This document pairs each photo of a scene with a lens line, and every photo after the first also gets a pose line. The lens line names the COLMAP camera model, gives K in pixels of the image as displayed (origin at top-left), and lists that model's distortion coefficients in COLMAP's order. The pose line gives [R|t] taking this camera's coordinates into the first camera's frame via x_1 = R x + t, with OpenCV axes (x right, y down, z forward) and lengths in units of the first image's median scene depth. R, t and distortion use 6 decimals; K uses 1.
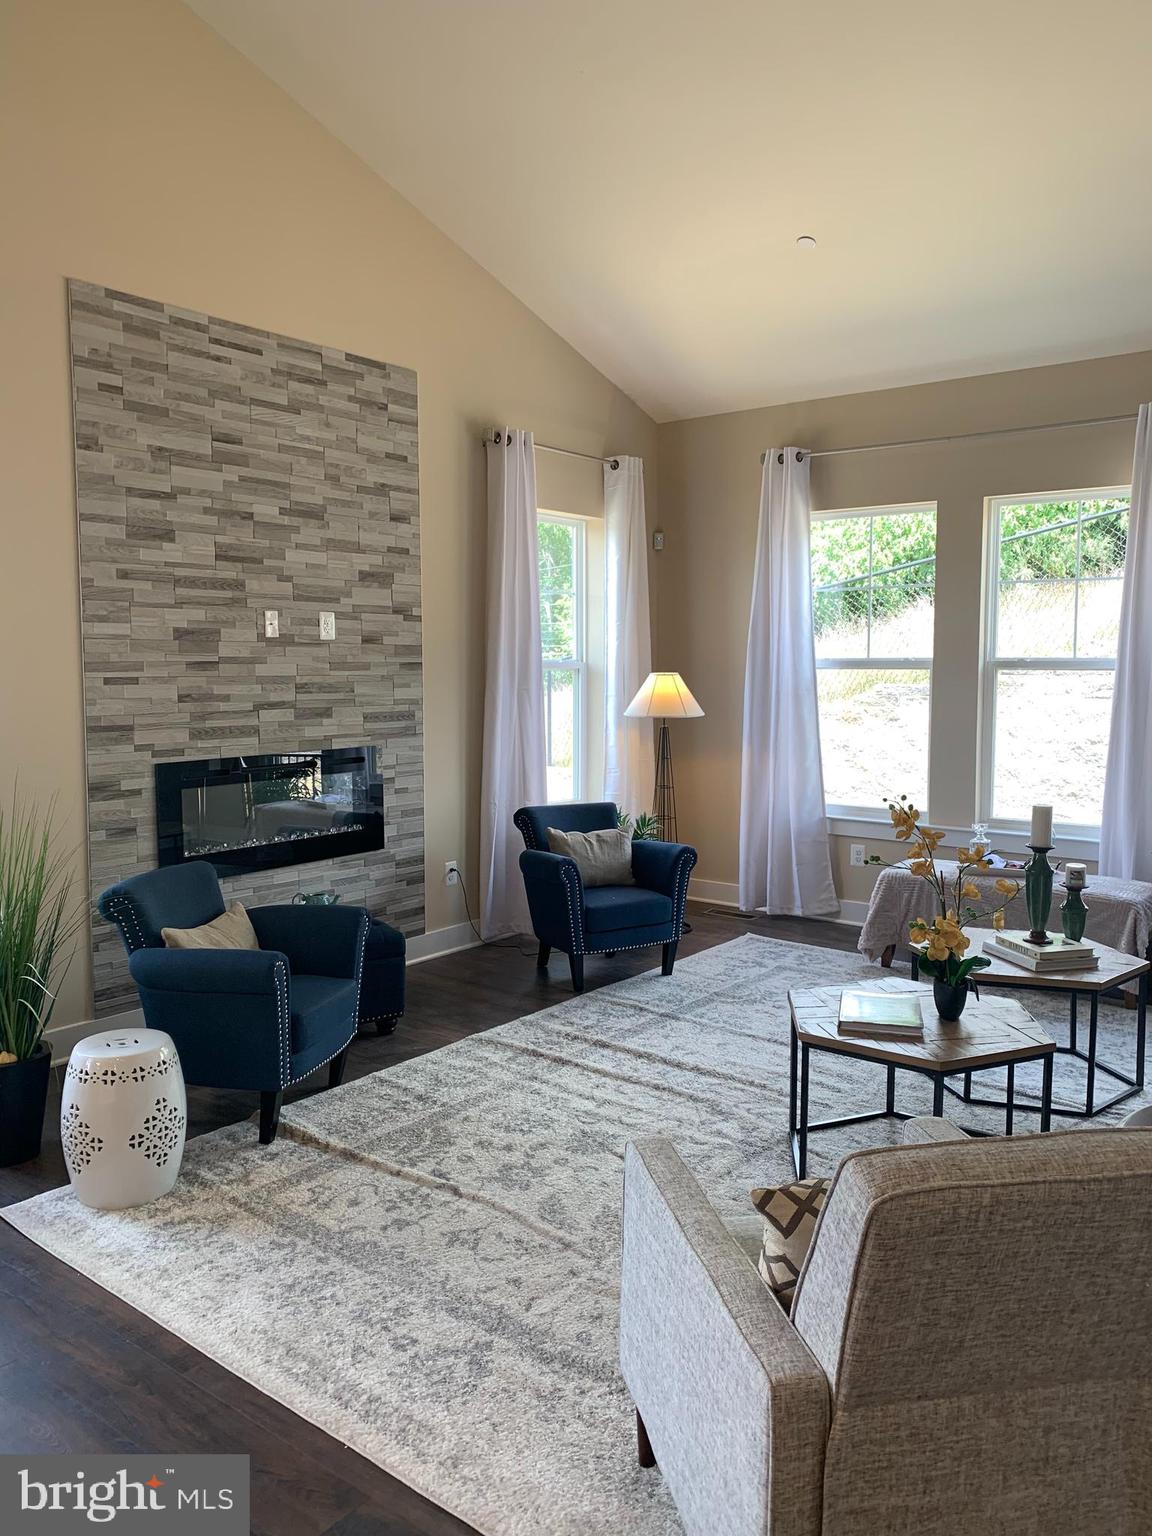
lens RADIAL K [[1179.0, 0, 576.0], [0, 1179.0, 768.0], [0, 0, 1]] dist [0.079089, -0.110407]
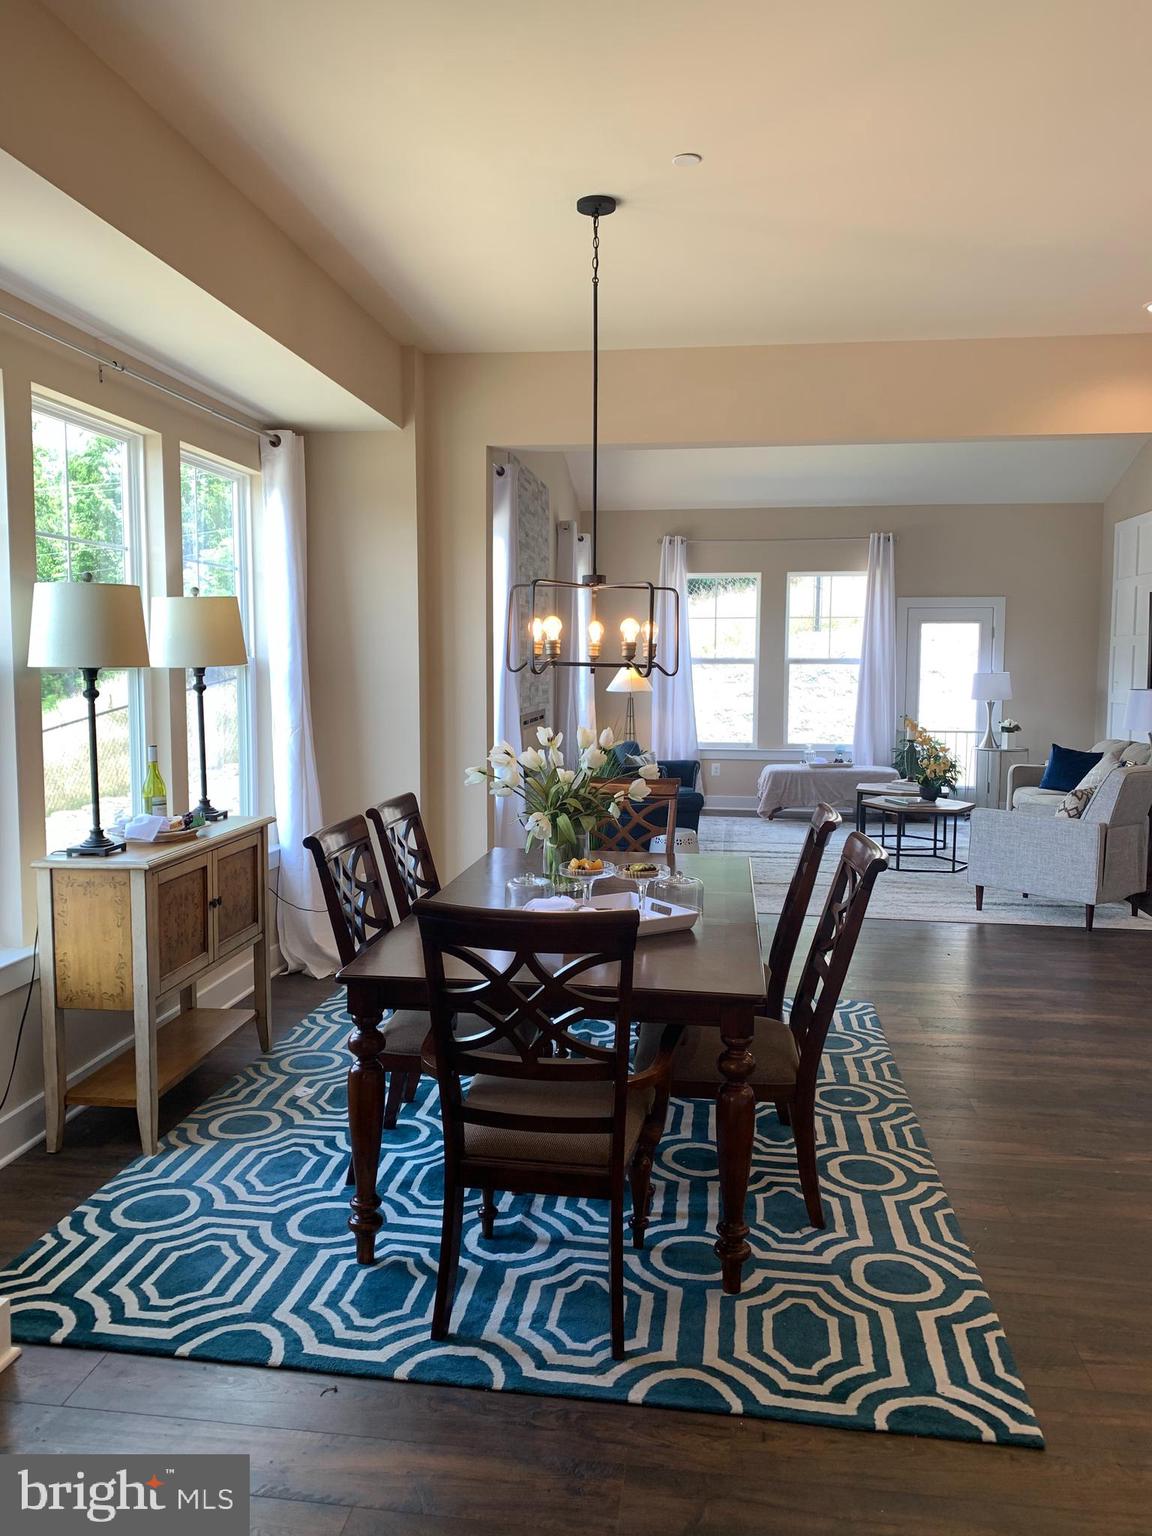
lens RADIAL K [[1167.3, 0, 564.2], [0, 1167.3, 754.8], [0, 0, 1]] dist [0.011885, -0.003982]
pose [[0.868198, -0.039862, 0.494614, -1.058624], [0.043523, 0.999044, 0.004118, 0.045331], [-0.494305, 0.017952, 0.869103, -0.508538]]
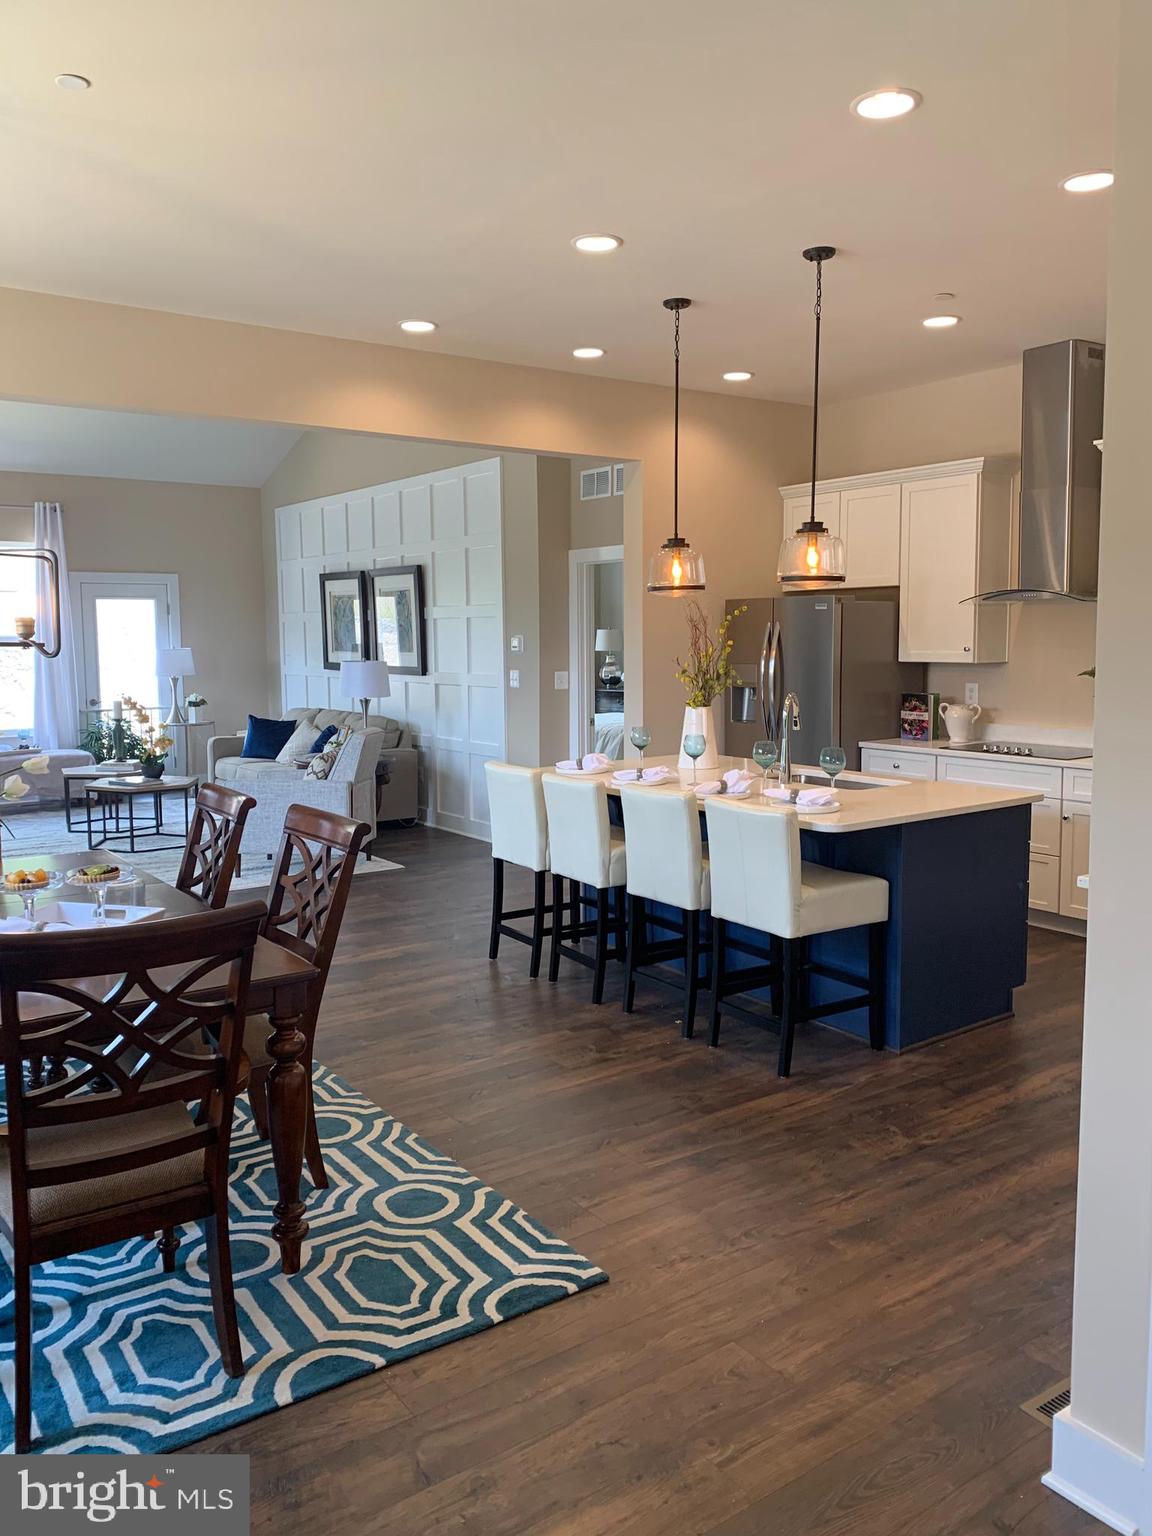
lens RADIAL K [[1167.3, 0, 564.2], [0, 1167.3, 754.8], [0, 0, 1]] dist [0.011885, -0.003982]
pose [[0.295919, -0.104644, 0.949464, -1.179544], [0.096308, 0.992185, 0.079336, 0.031644], [-0.950345, 0.067964, 0.303685, -0.378227]]
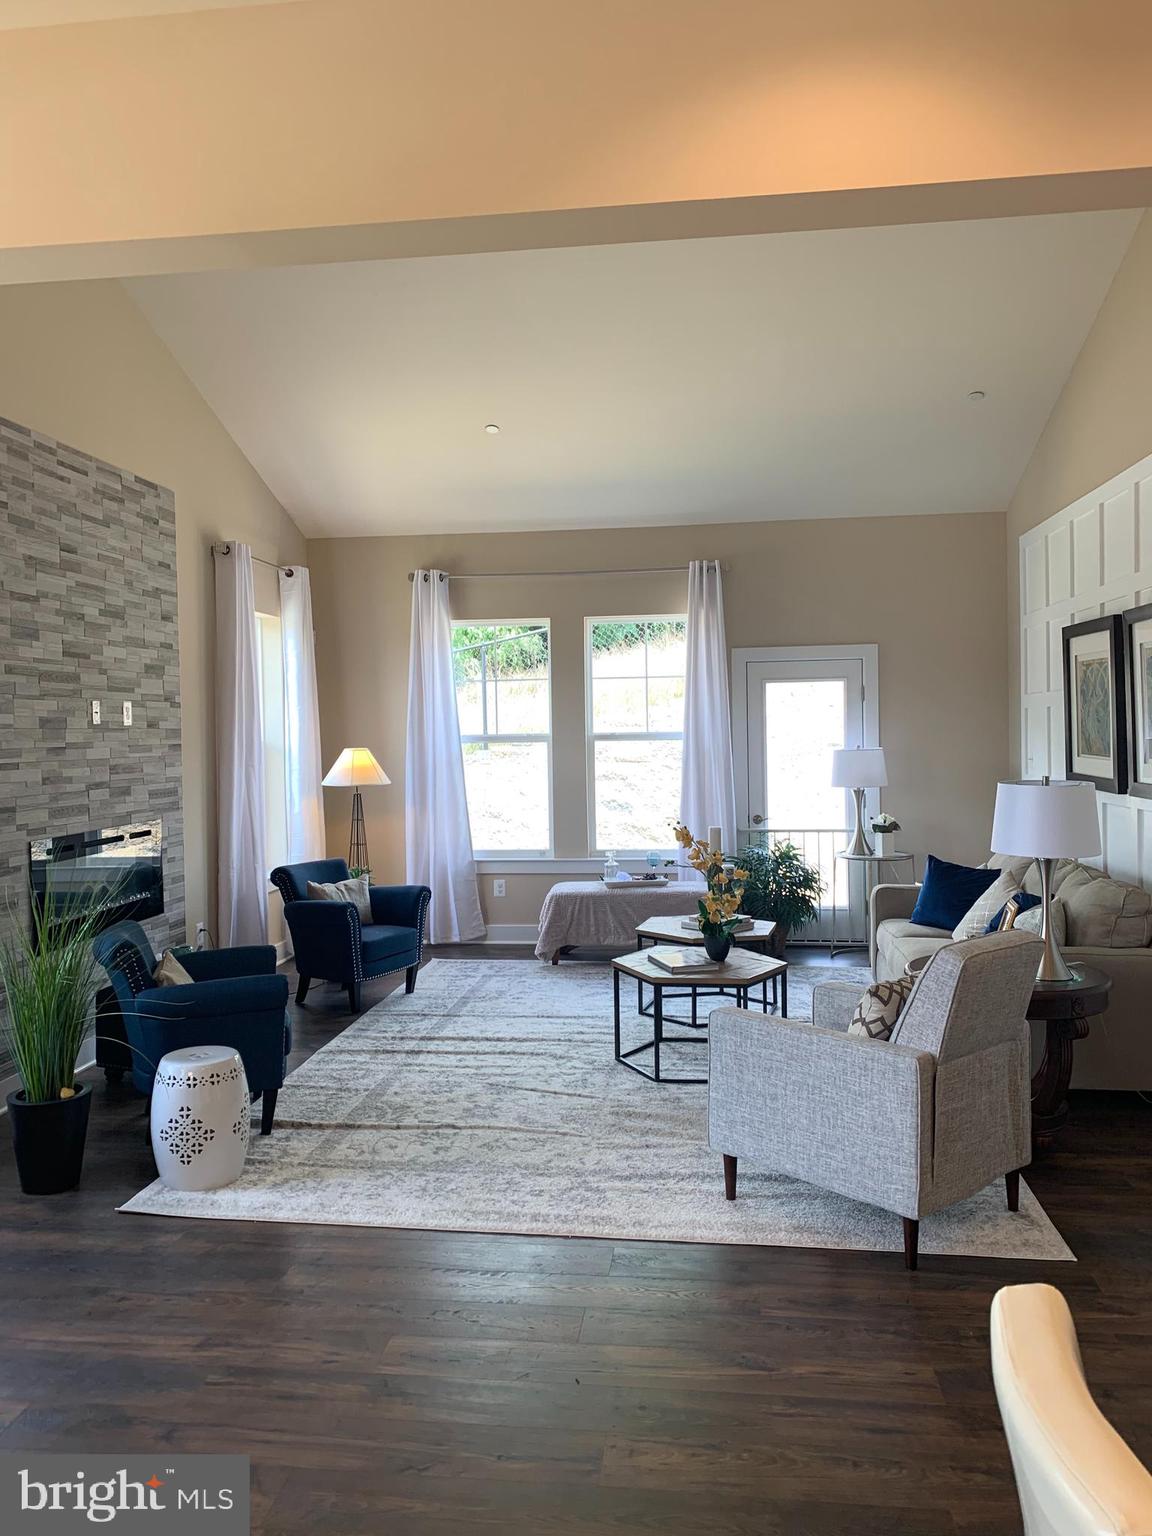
lens RADIAL K [[1179.0, 0, 576.0], [0, 1179.0, 768.0], [0, 0, 1]] dist [0.079089, -0.110407]
pose [[0.855127, -0.032402, 0.517405, -0.451498], [0.065739, 0.996765, -0.046228, 0.011557], [-0.514234, 0.073544, 0.854491, -0.179615]]
